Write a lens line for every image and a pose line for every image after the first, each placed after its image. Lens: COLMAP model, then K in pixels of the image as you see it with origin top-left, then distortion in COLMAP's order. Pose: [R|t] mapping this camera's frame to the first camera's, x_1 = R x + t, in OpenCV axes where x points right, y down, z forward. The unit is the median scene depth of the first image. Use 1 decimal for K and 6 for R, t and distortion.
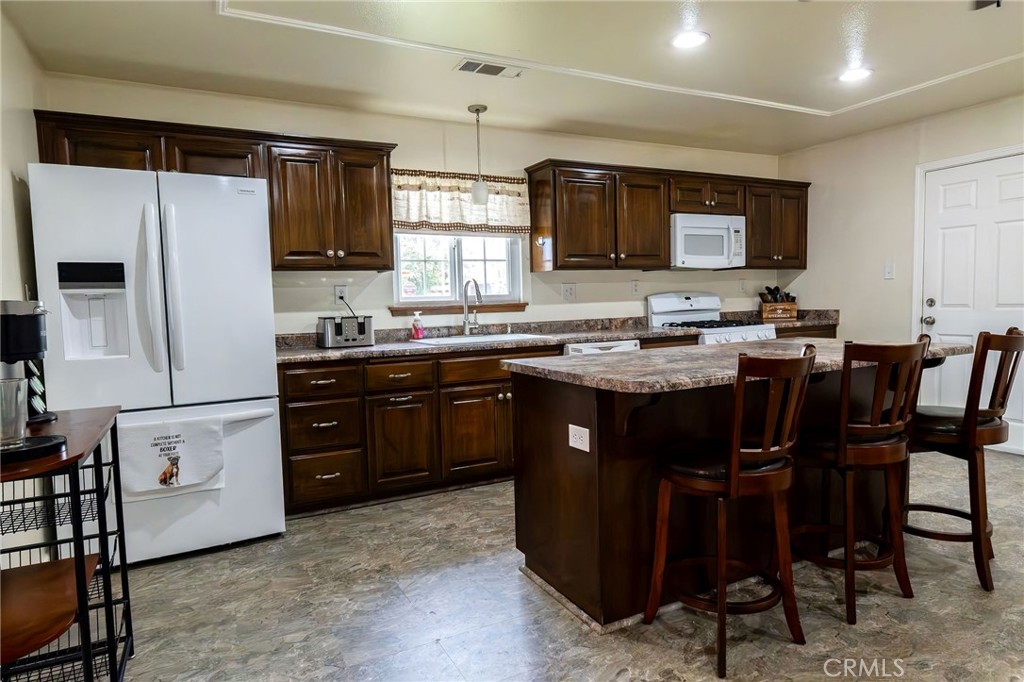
lens RADIAL K [[610.6, 0, 512.0], [0, 610.6, 341.0], [0, 0, 1]] dist [0.002284, 0.000035]
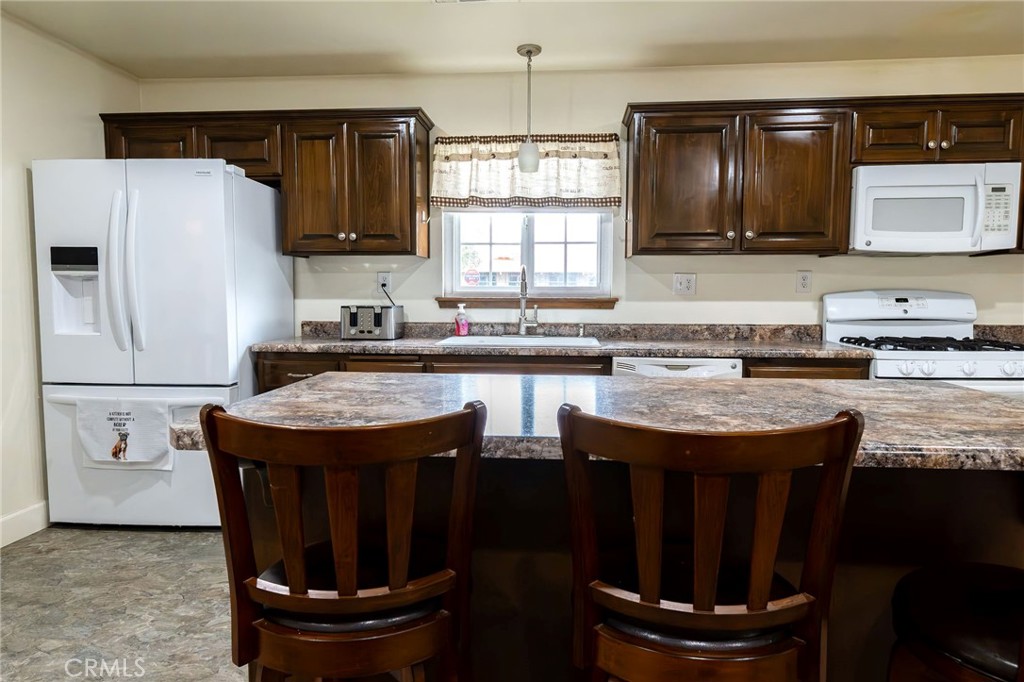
lens RADIAL K [[638.8, 0, 512.0], [0, 638.8, 341.0], [0, 0, 1]] dist [0.004036, 0.000869]
pose [[0.844317, 0.071337, -0.531075, 0.357591], [-0.063621, 0.997434, 0.032835, -0.028028], [0.532054, 0.006064, 0.846689, 0.264640]]
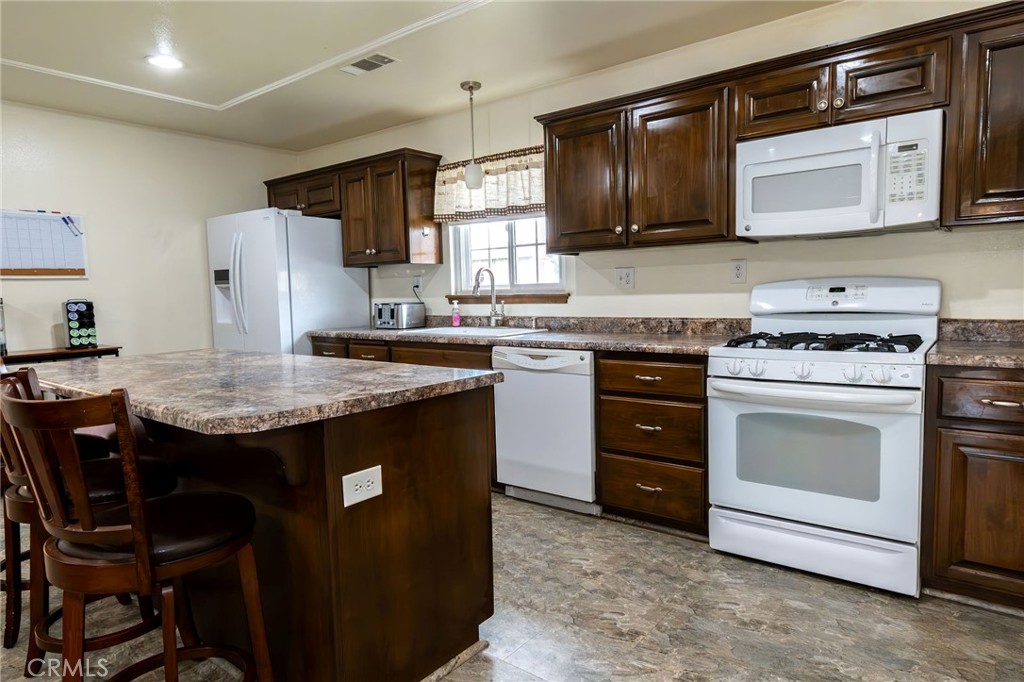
lens RADIAL K [[610.6, 0, 512.0], [0, 610.6, 341.0], [0, 0, 1]] dist [0.002284, 0.000035]
pose [[0.411601, 0.094986, -0.906401, 0.781483], [-0.049694, 0.995413, 0.081748, -0.064702], [0.910008, 0.011395, 0.414434, 0.616010]]
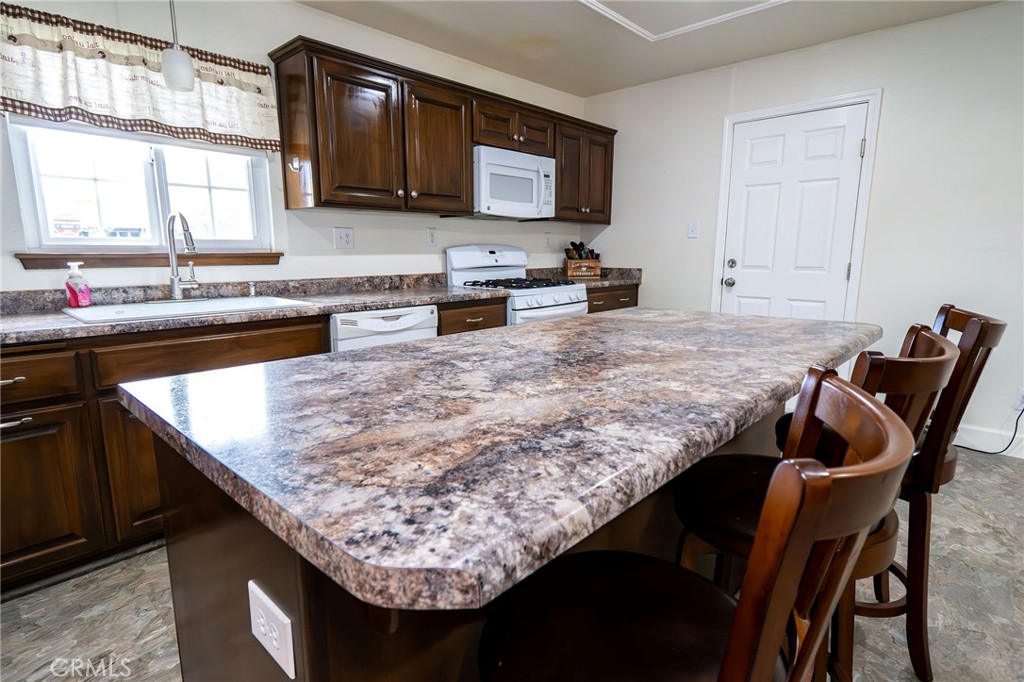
lens RADIAL K [[534.1, 0, 515.1], [0, 534.1, 346.1], [0, 0, 1]] dist [0.003443, -0.001186]
pose [[0.940407, -0.032371, 0.338506, 0.069781], [-0.003734, 0.994416, 0.105469, -0.021325], [-0.340030, -0.100448, 0.935035, 0.322234]]
